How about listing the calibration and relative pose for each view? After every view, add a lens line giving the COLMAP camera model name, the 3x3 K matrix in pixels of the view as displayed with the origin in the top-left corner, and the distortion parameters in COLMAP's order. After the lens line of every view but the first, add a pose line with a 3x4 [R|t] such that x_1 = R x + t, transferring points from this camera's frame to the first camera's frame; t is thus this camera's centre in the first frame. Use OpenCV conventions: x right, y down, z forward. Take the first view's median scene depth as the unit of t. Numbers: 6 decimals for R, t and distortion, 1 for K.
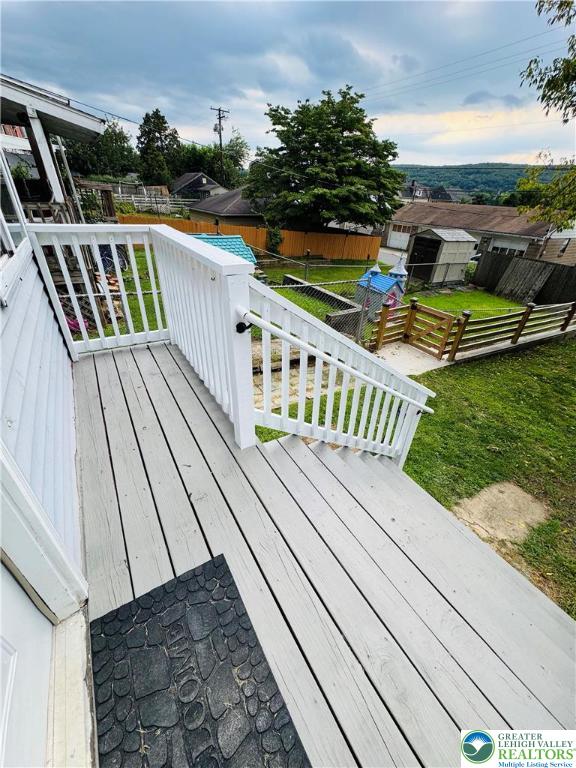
lens RADIAL K [[304.9, 0, 284.9], [0, 304.9, 386.7], [0, 0, 1]] dist [-0.004436, -0.000319]
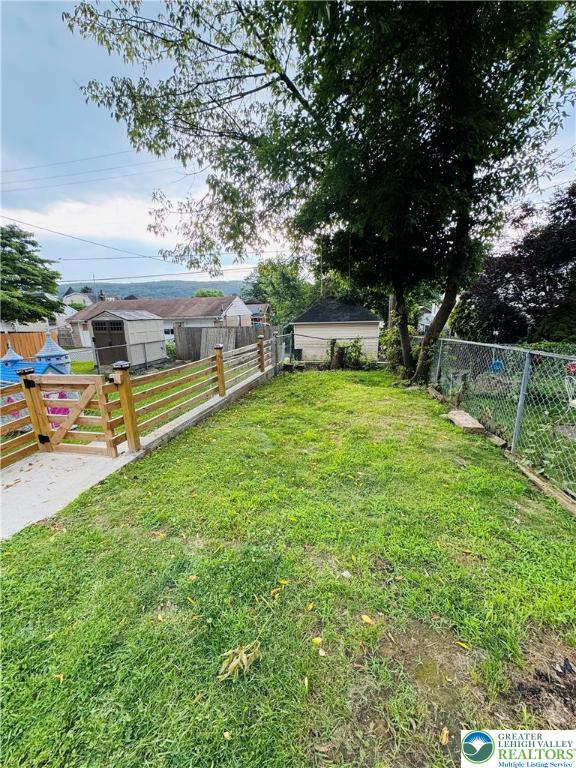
lens RADIAL K [[304.9, 0, 288.6], [0, 304.9, 384.1], [0, 0, 1]] dist [-0.004436, -0.000319]
pose [[0.658676, -0.243002, 0.712107, 0.355221], [0.450262, 0.885552, -0.114288, -0.003213], [-0.602835, 0.395914, 0.692707, 0.388598]]
